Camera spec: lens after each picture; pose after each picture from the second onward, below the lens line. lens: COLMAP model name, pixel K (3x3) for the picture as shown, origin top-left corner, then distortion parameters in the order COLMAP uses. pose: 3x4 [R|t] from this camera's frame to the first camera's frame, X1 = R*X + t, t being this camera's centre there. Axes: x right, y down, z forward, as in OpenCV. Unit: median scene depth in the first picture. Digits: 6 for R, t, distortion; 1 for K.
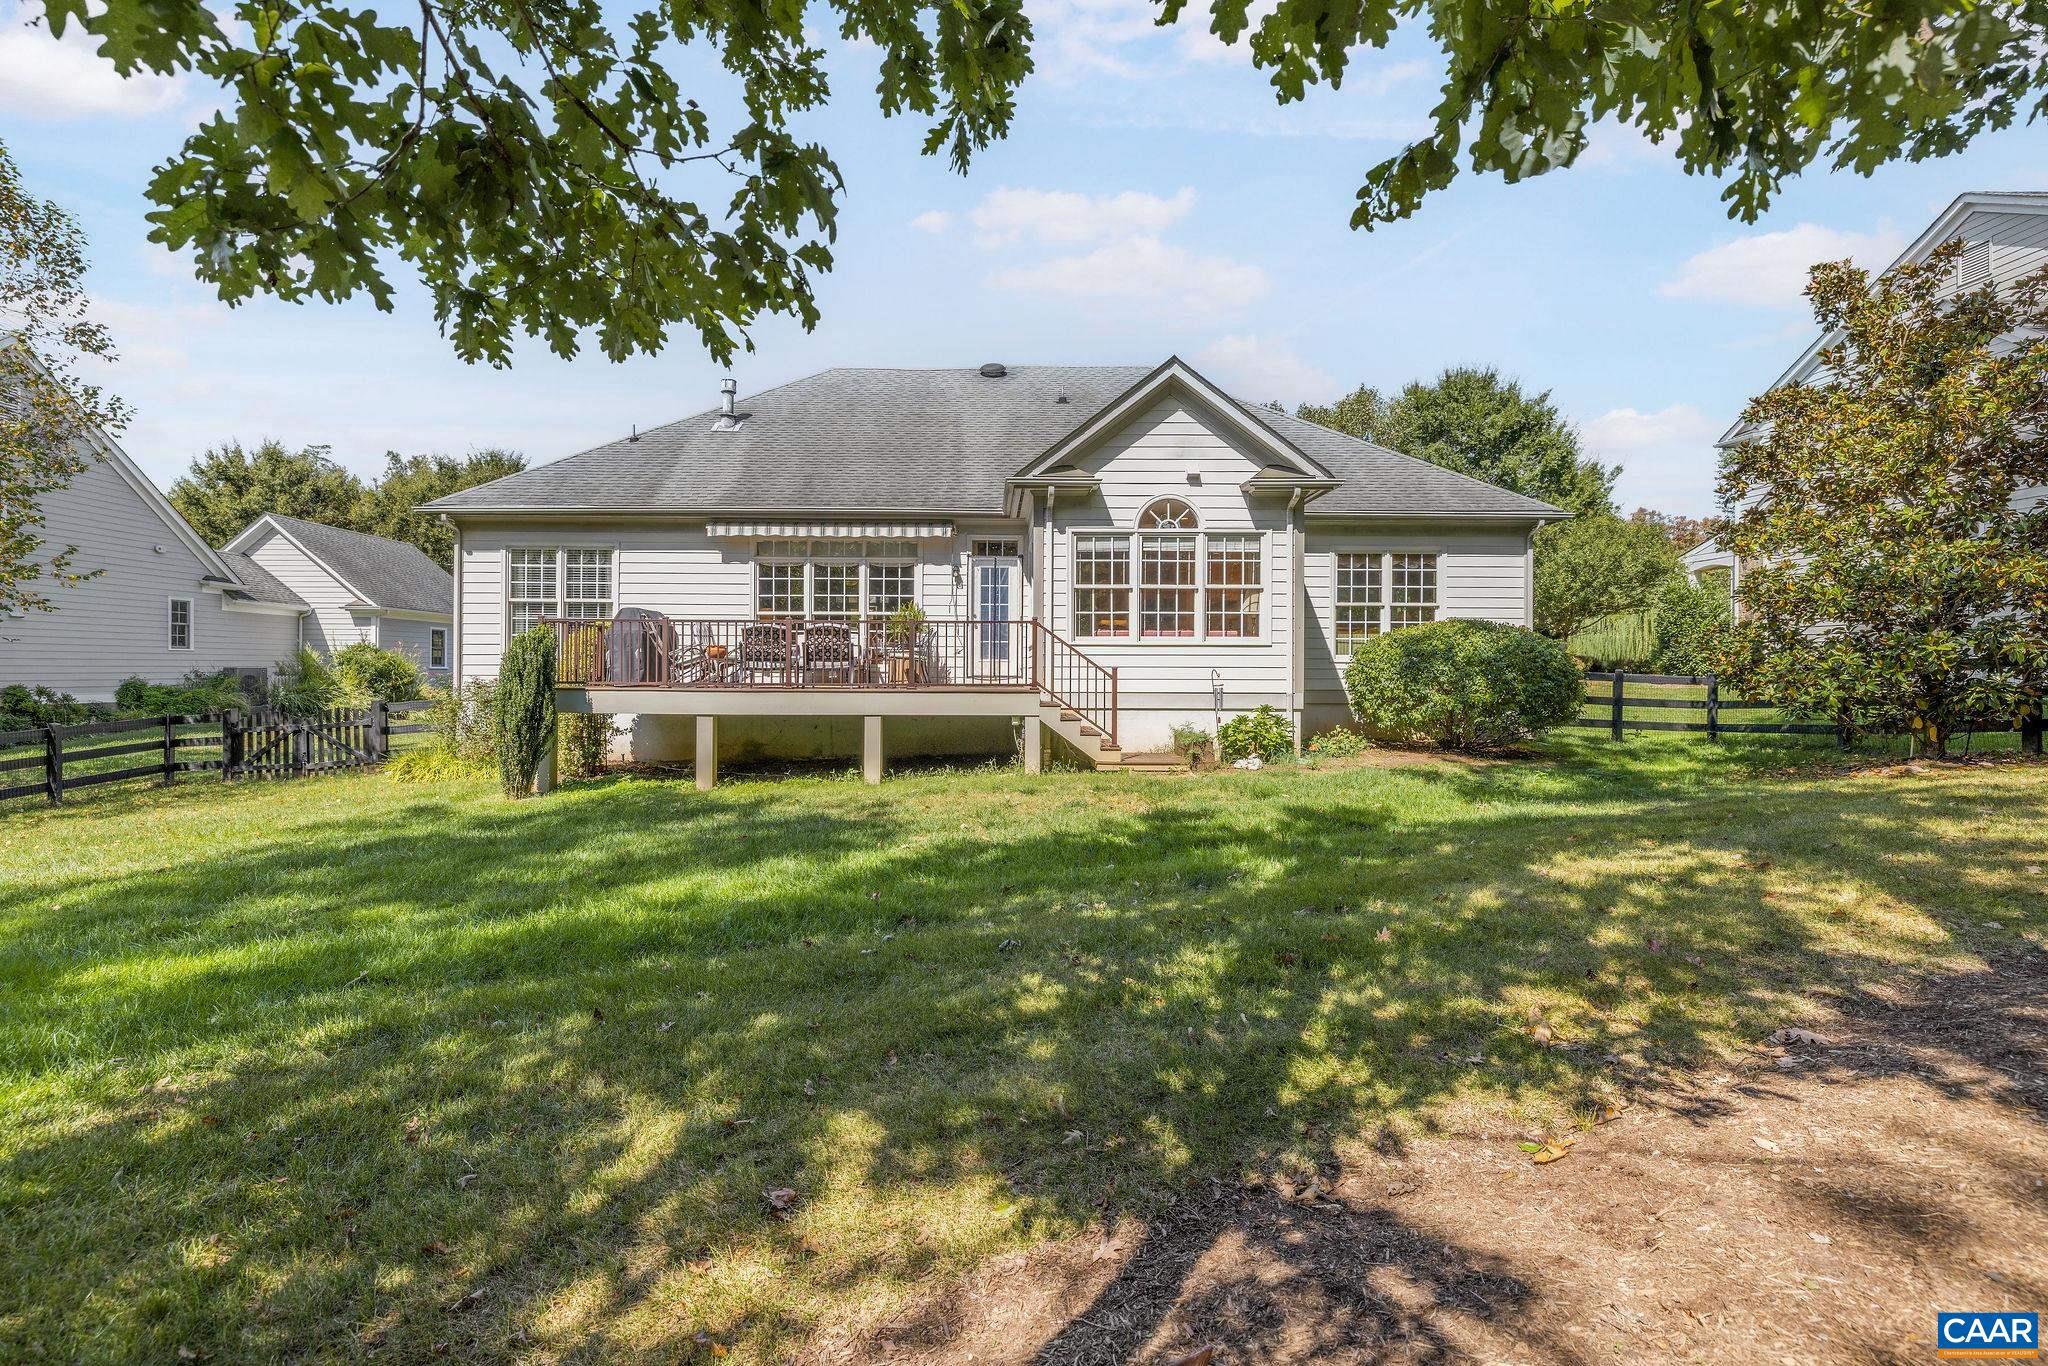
lens RADIAL K [[871.7, 0, 1016.0], [0, 871.7, 672.7], [0, 0, 1]] dist [0.003839, -0.002164]
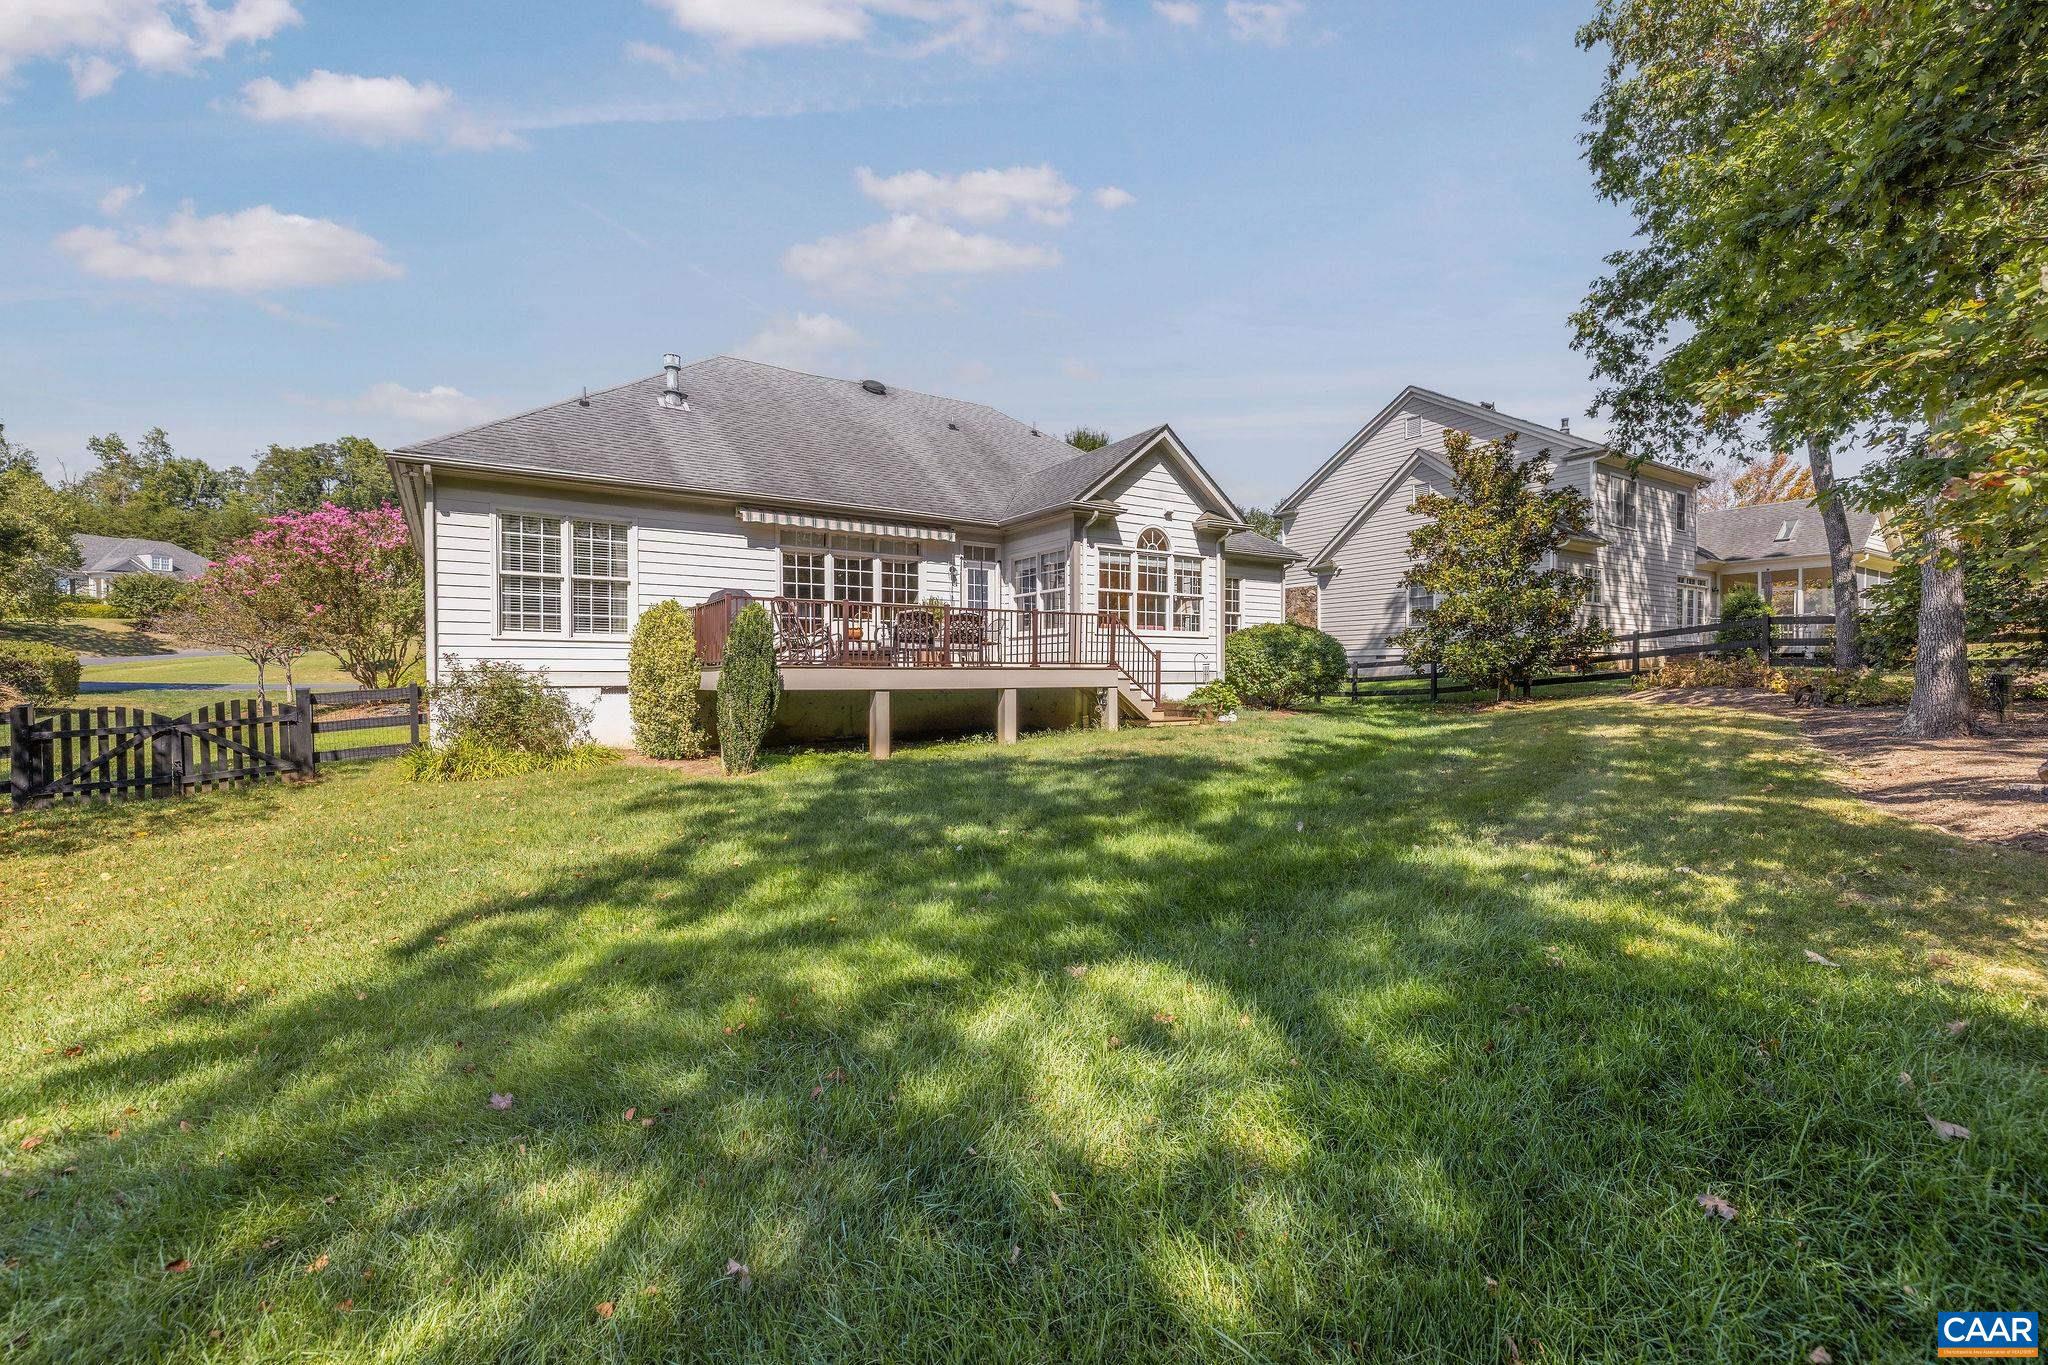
lens RADIAL K [[871.7, 0, 1005.3], [0, 871.7, 684.7], [0, 0, 1]] dist [0.003839, -0.002164]
pose [[0.837532, -0.010578, 0.546286, -0.755604], [0.007748, 0.999942, 0.007484, 0.031623], [-0.546333, -0.002036, 0.837566, -0.009377]]
